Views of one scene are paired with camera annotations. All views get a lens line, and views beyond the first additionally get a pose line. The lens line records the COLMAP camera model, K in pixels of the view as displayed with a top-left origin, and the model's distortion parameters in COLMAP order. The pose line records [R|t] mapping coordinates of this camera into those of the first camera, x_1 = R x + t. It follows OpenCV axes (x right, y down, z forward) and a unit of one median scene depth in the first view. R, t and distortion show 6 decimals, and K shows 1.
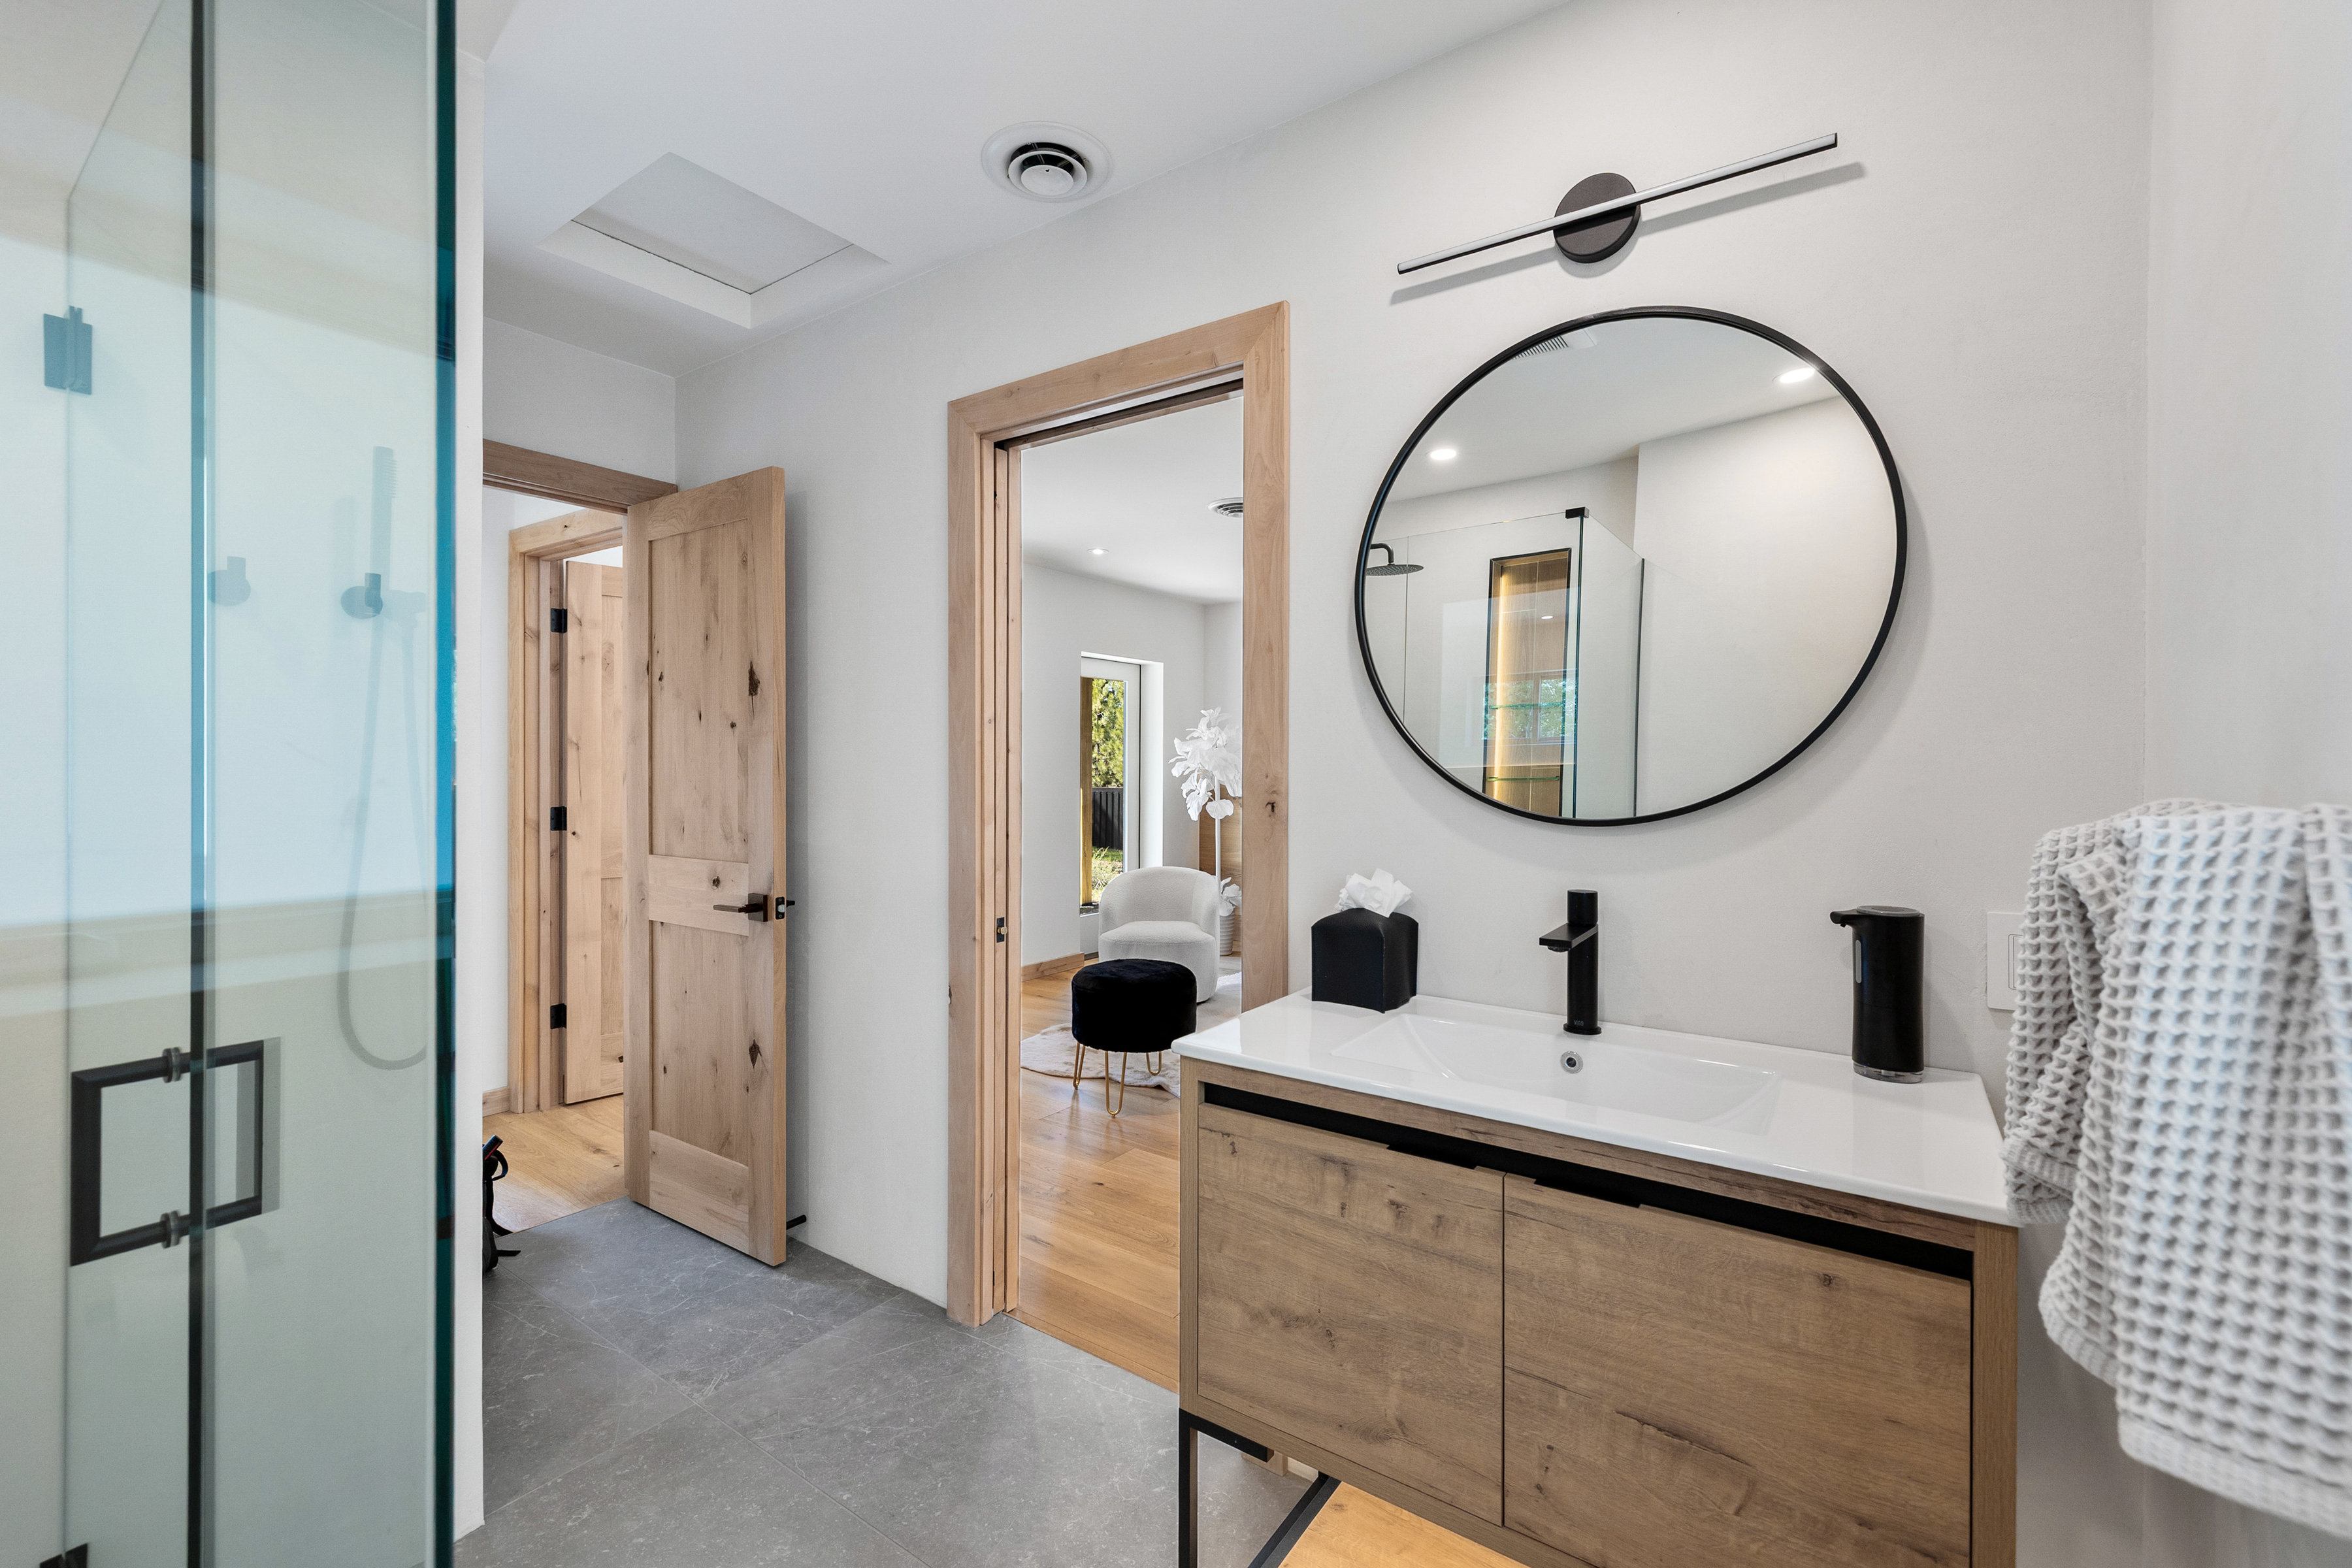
lens RADIAL K [[987.9, 0, 1175.3], [0, 987.9, 785.3], [0, 0, 1]] dist [0.000234, 0.000125]
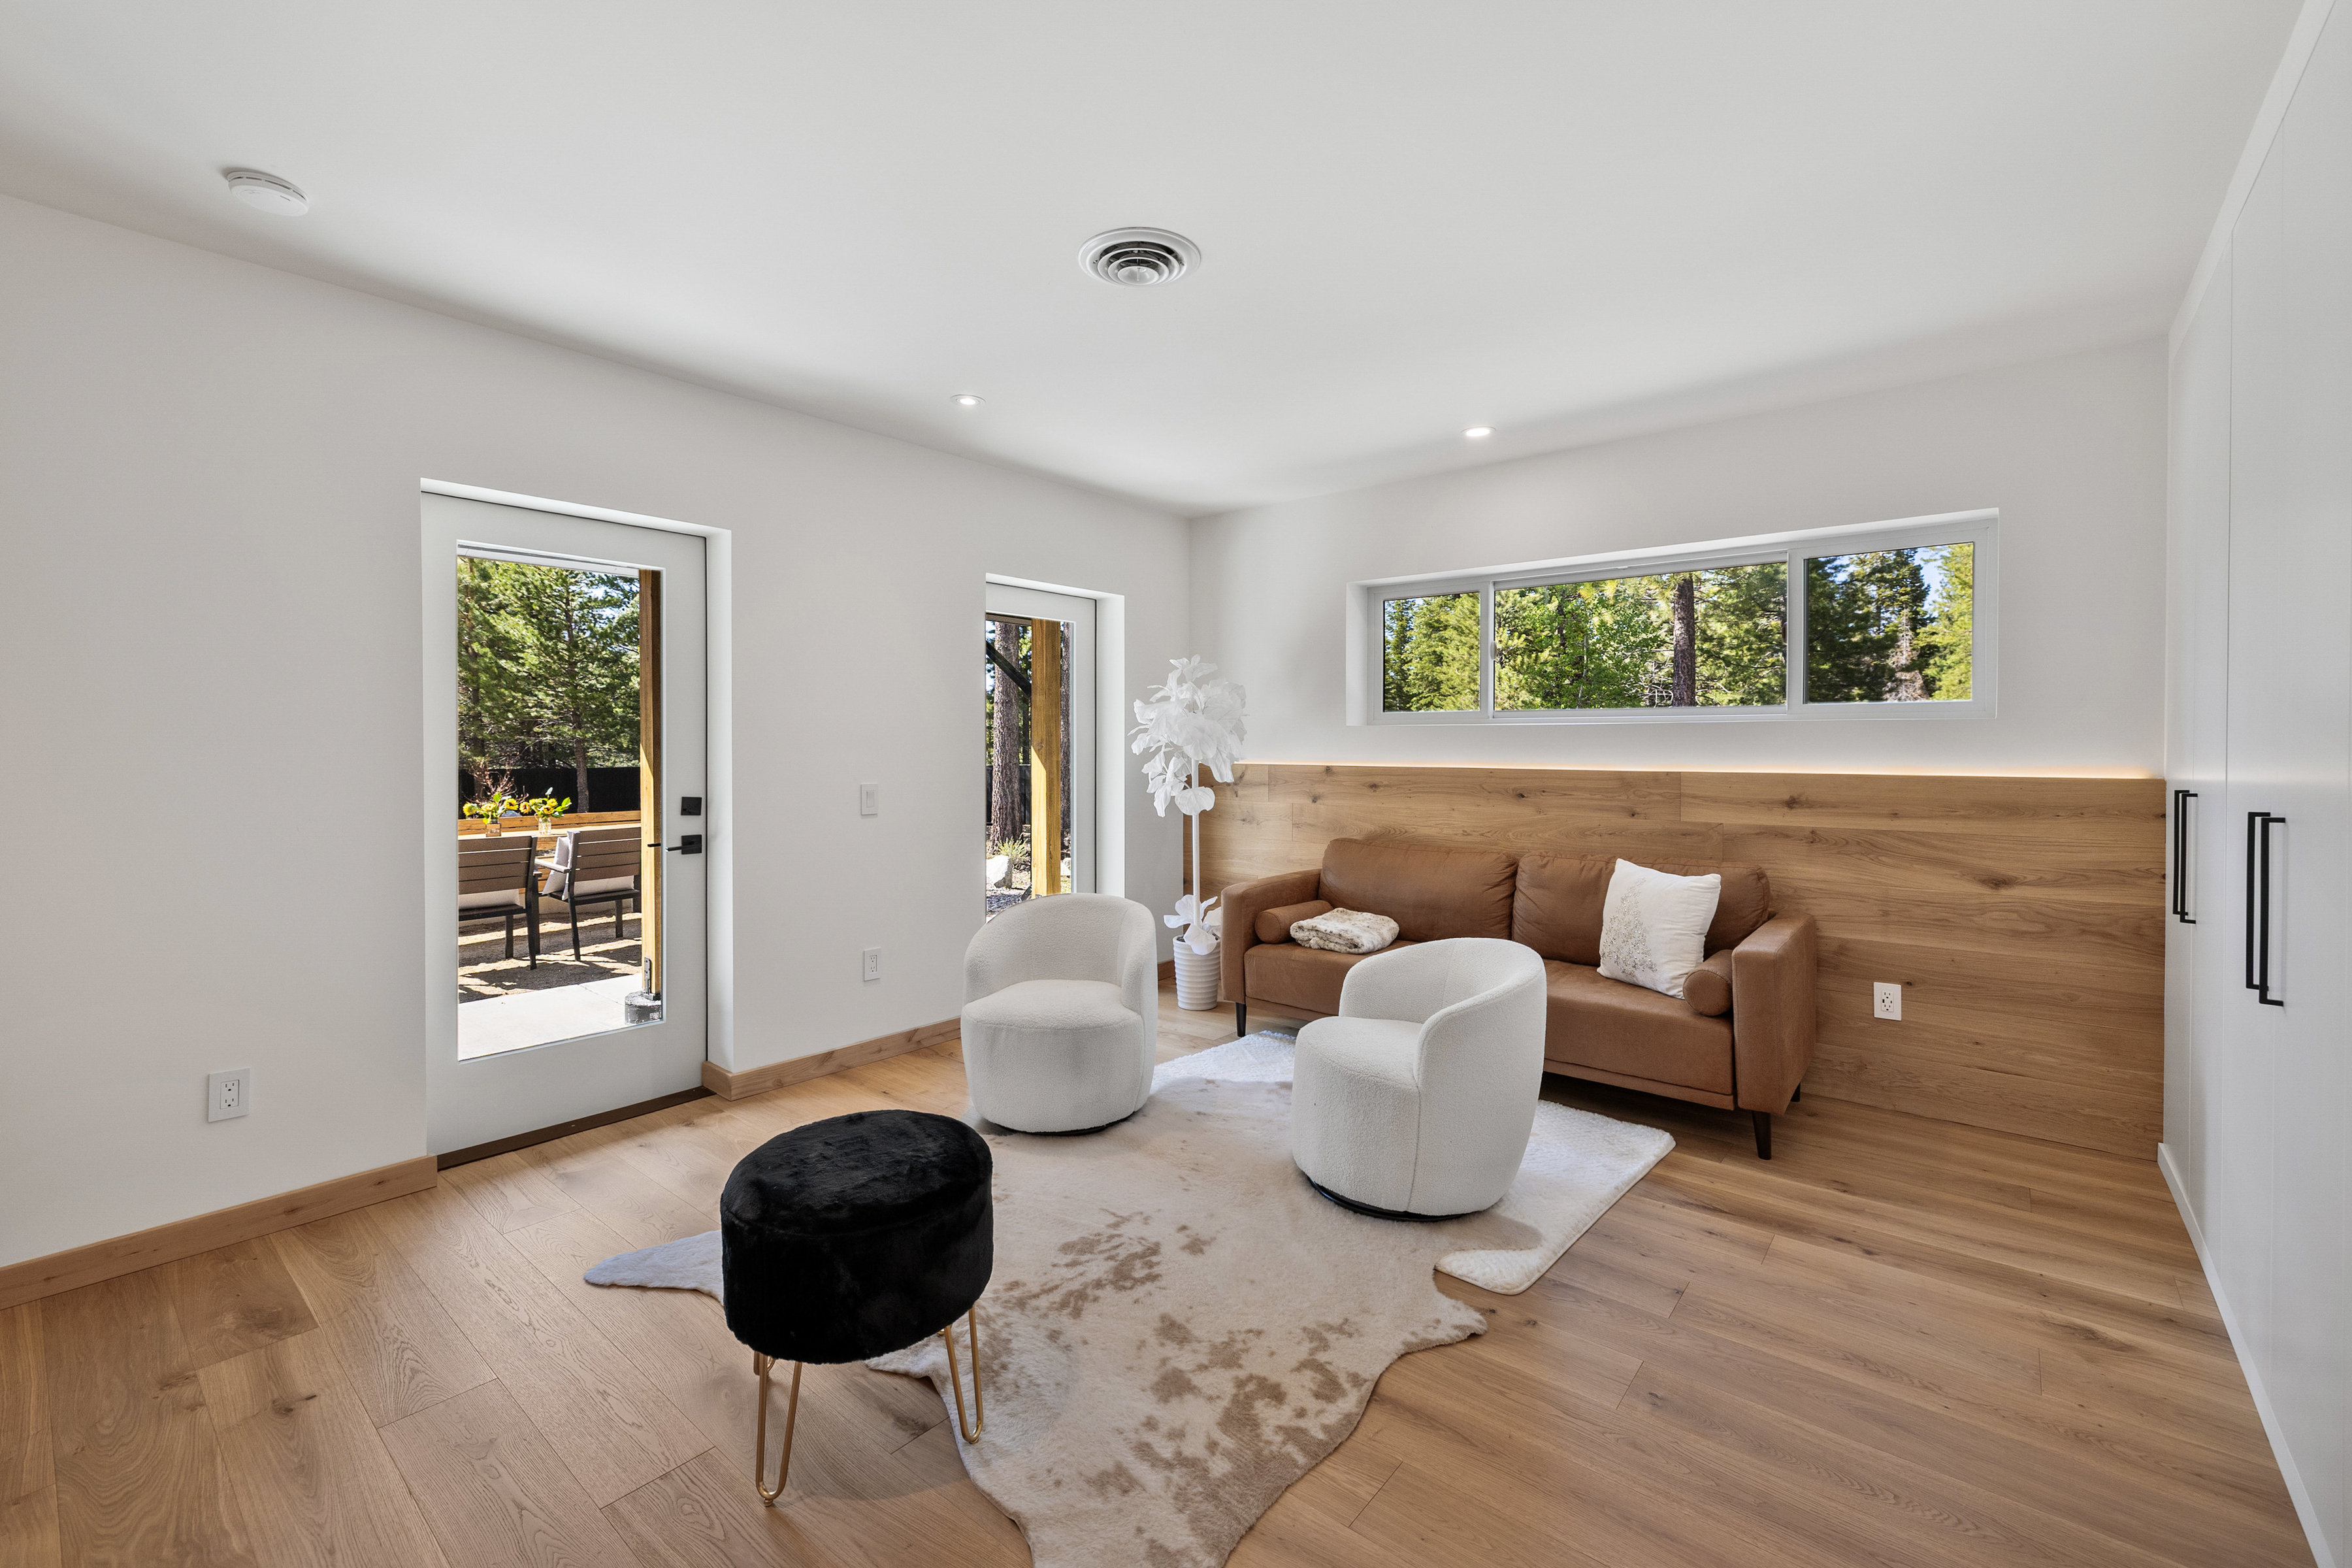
lens RADIAL K [[987.9, 0, 1168.1], [0, 987.9, 773.6], [0, 0, 1]] dist [0.000234, 0.000125]
pose [[0.996397, -0.002113, -0.084782, 0.114287], [0.002931, 0.999950, 0.009531, -0.002263], [0.084757, -0.009745, 0.996354, 0.410133]]
